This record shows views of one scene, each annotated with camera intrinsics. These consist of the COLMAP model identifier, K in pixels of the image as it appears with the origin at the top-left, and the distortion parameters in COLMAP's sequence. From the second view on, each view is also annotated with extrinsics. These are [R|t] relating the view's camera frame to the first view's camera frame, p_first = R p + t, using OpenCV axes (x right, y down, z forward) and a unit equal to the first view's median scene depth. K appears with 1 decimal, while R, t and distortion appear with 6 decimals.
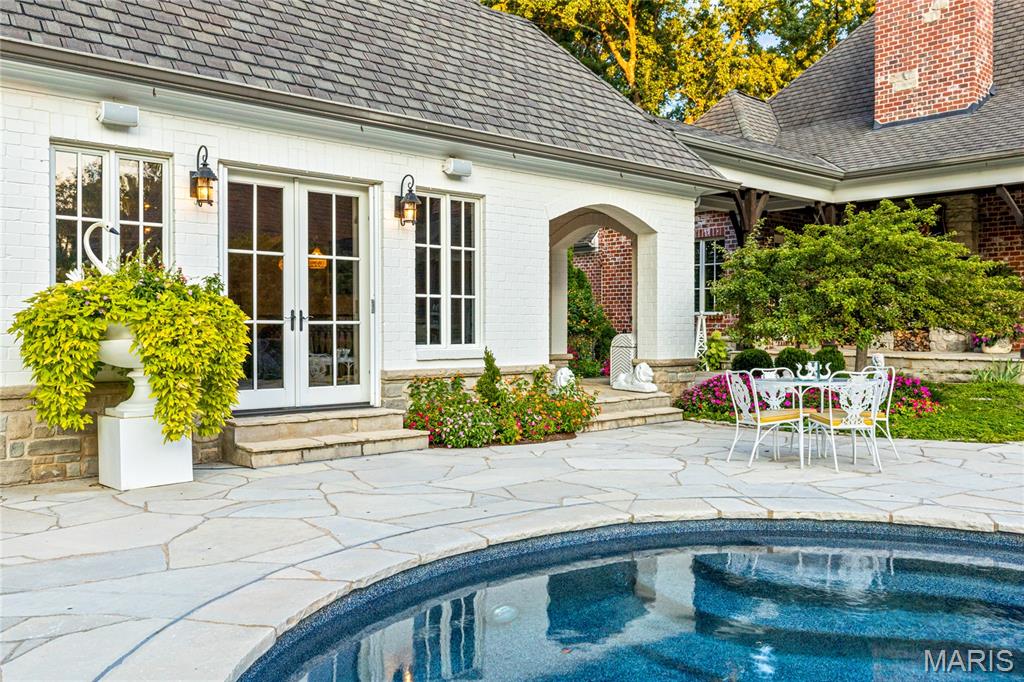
lens RADIAL K [[929.3, 0, 512.0], [0, 929.3, 341.0], [0, 0, 1]] dist [0.005735, -0.009445]
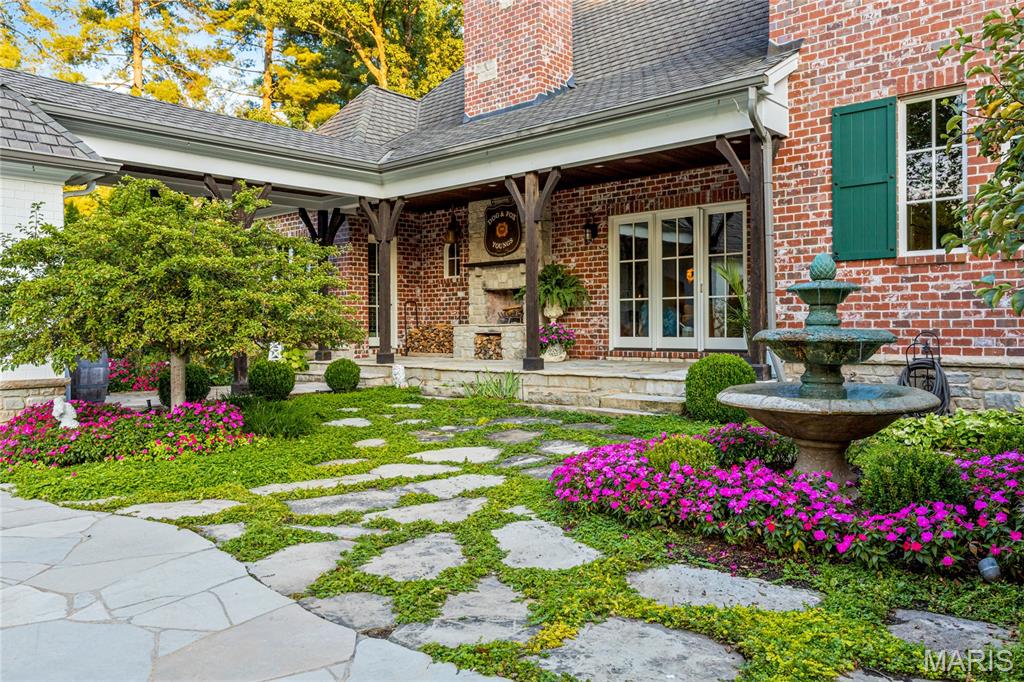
lens RADIAL K [[848.5, 0, 514.1], [0, 848.5, 330.7], [0, 0, 1]] dist [0.001187, -0.000784]
pose [[0.993020, -0.009200, 0.117584, 0.663370], [0.010682, 0.999871, -0.011980, -0.013481], [-0.117459, 0.013152, 0.992991, 0.284184]]
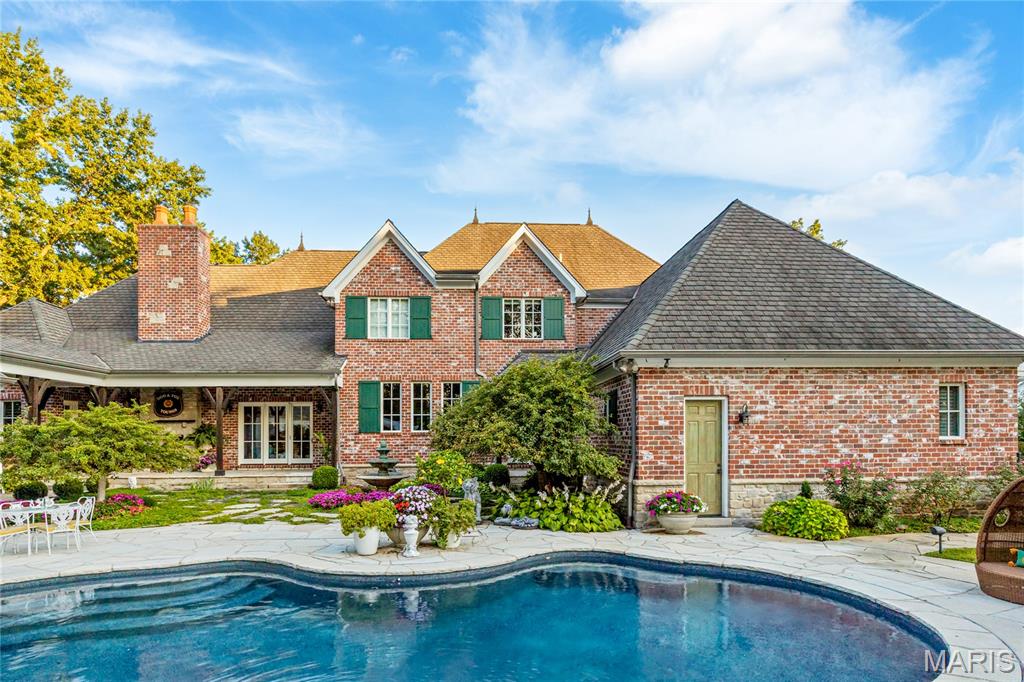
lens RADIAL K [[553.5, 0, 547.8], [0, 553.5, 433.1], [0, 0, 1]] dist [0.000368, -0.000502]
pose [[0.583304, 0.001326, 0.812253, 0.007931], [0.022953, 0.999572, -0.018115, -0.051123], [-0.811929, 0.029210, 0.583024, -0.385574]]
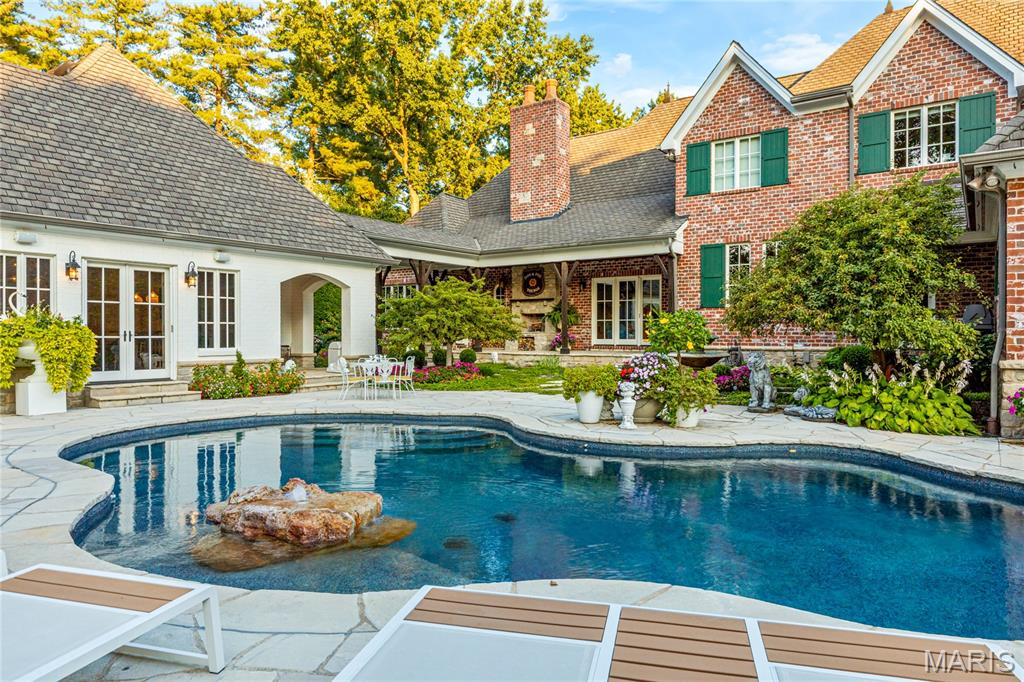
lens RADIAL K [[704.3, 0, 534.0], [0, 704.3, 338.7], [0, 0, 1]] dist [-0.002214, 0.000705]
pose [[0.969221, -0.003051, 0.246172, 0.208536], [0.005383, 0.999947, -0.008800, 0.000736], [-0.246132, 0.009855, 0.969186, -0.578515]]
